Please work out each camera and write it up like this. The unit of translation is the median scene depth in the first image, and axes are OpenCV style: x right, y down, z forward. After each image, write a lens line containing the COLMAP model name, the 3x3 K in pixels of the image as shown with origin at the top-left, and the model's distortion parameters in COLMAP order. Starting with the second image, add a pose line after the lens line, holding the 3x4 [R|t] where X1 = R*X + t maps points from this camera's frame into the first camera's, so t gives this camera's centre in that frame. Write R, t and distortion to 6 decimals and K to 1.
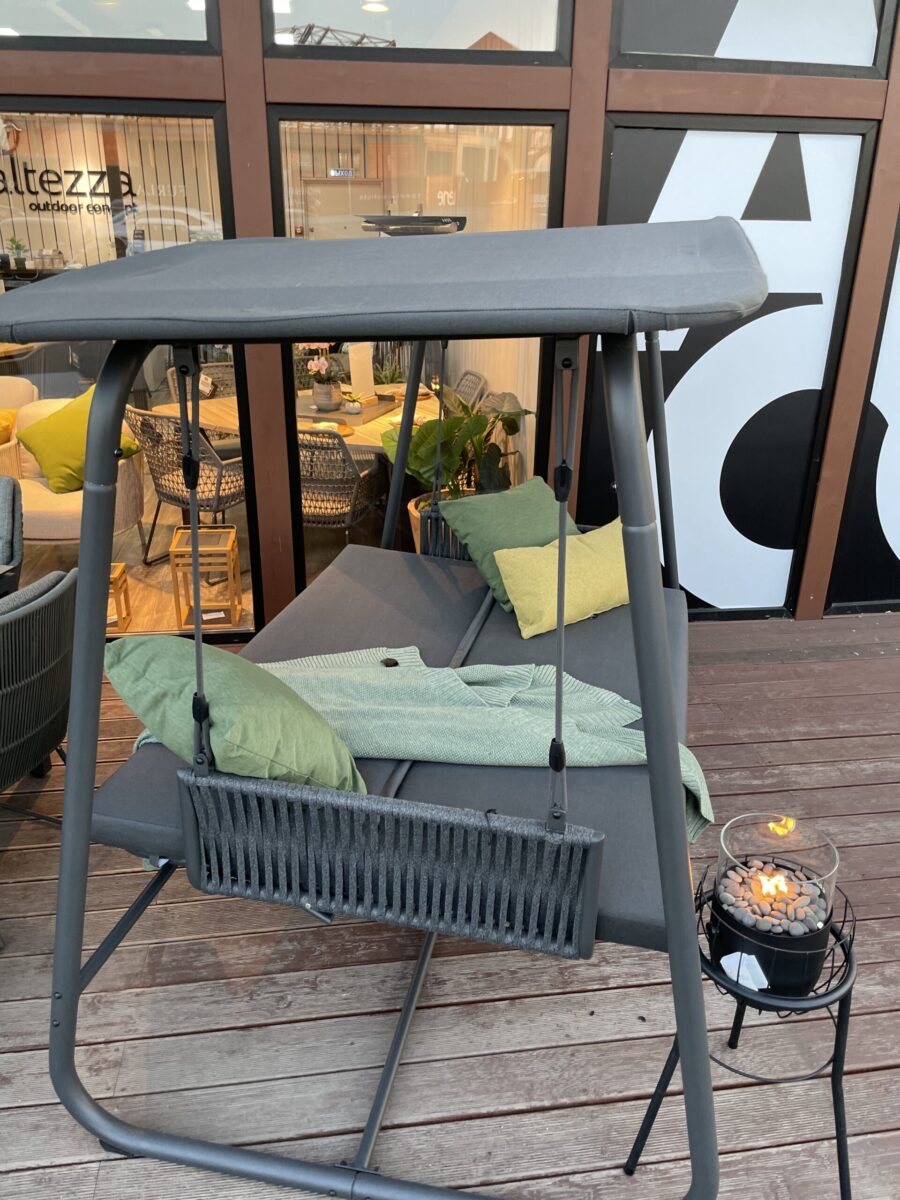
lens RADIAL K [[909.9, 0, 452.7], [0, 909.9, 586.3], [0, 0, 1]] dist [0.087297, -0.119007]
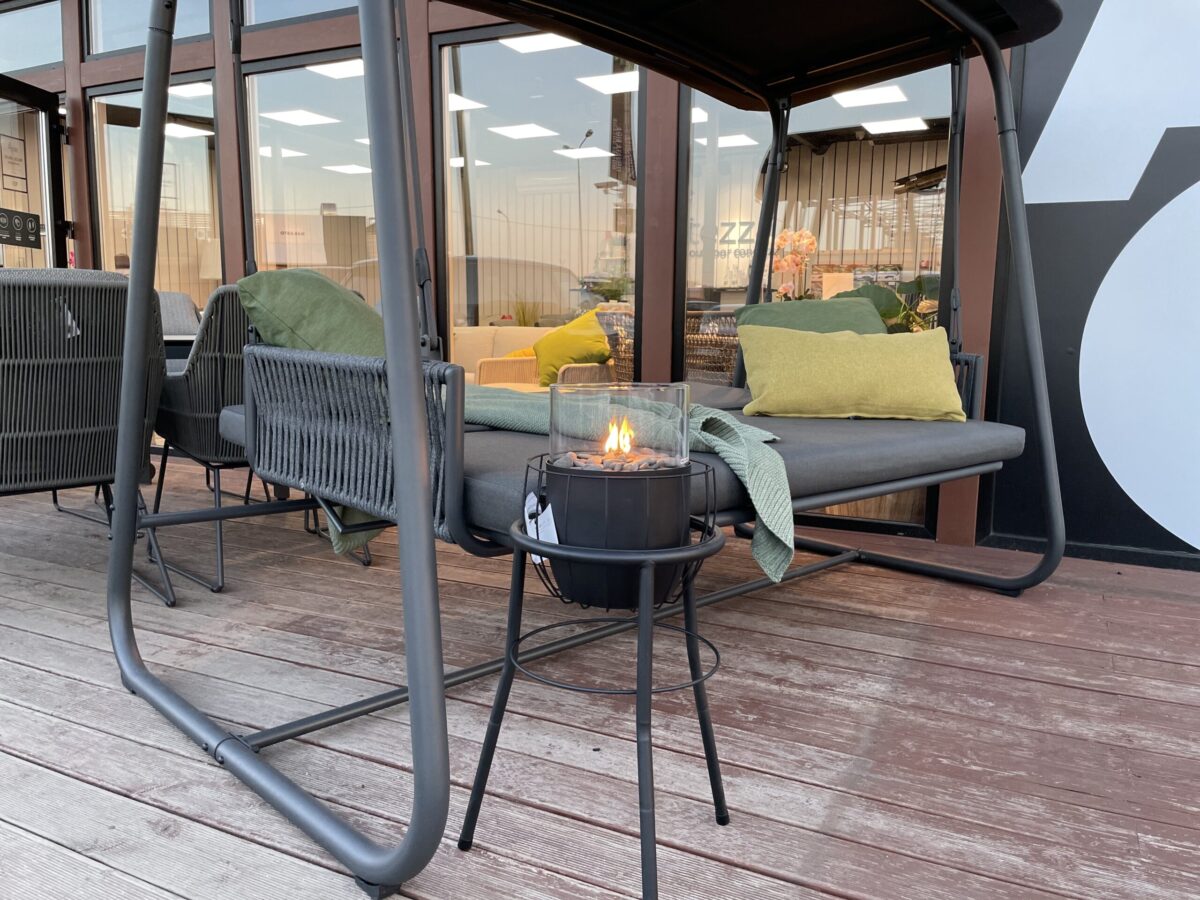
lens RADIAL K [[909.9, 0, 597.0], [0, 909.9, 445.5], [0, 0, 1]] dist [0.087297, -0.119007]
pose [[0.822562, 0.074121, -0.563824, 0.380628], [-0.217891, 0.956884, -0.192087, 0.236445], [0.525276, 0.280855, 0.803247, 0.183526]]
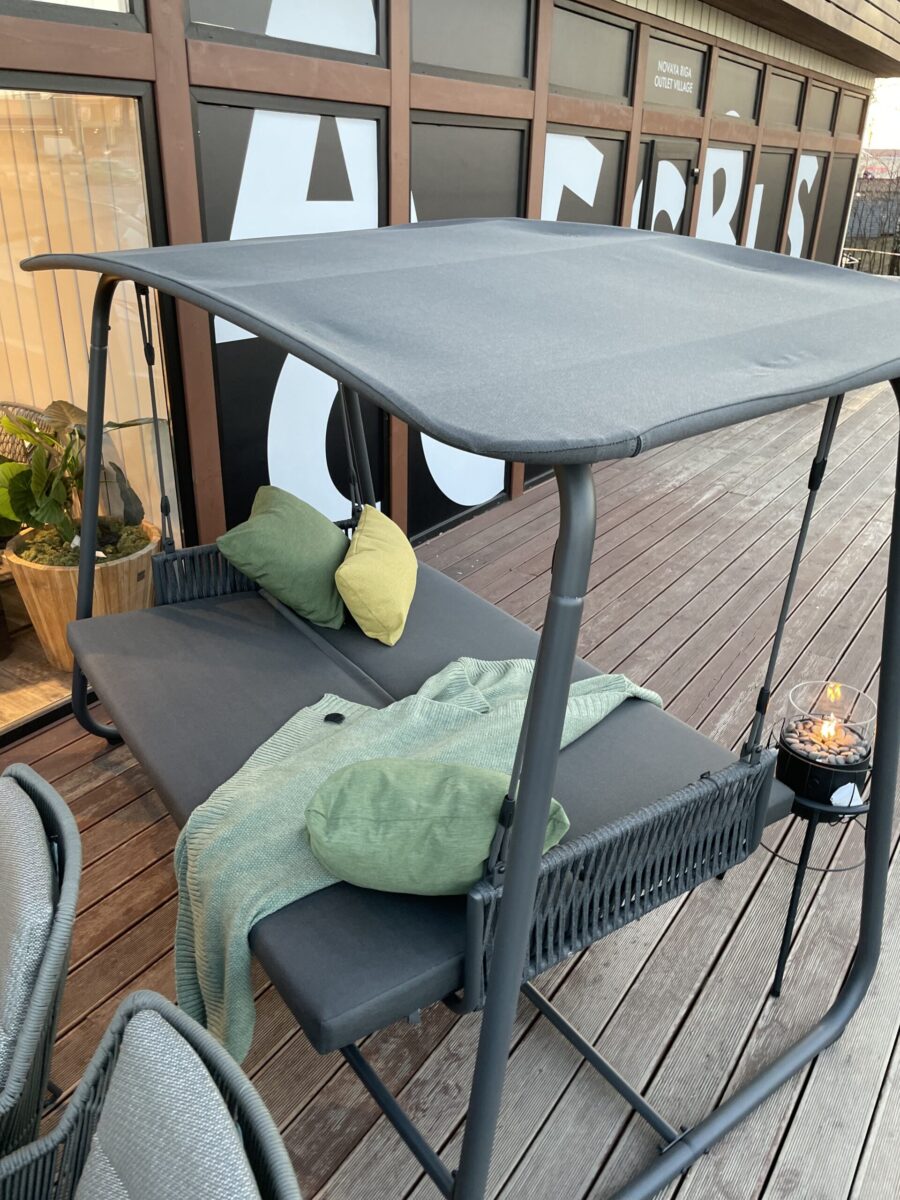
lens RADIAL K [[897.7, 0, 450.0], [0, 897.7, 600.0], [0, 0, 1]] dist [0.071296, -0.120877]
pose [[0.679041, -0.309854, 0.665503, -0.420896], [0.265340, 0.948861, 0.171046, -0.114879], [-0.684470, 0.060437, 0.726532, 0.201643]]
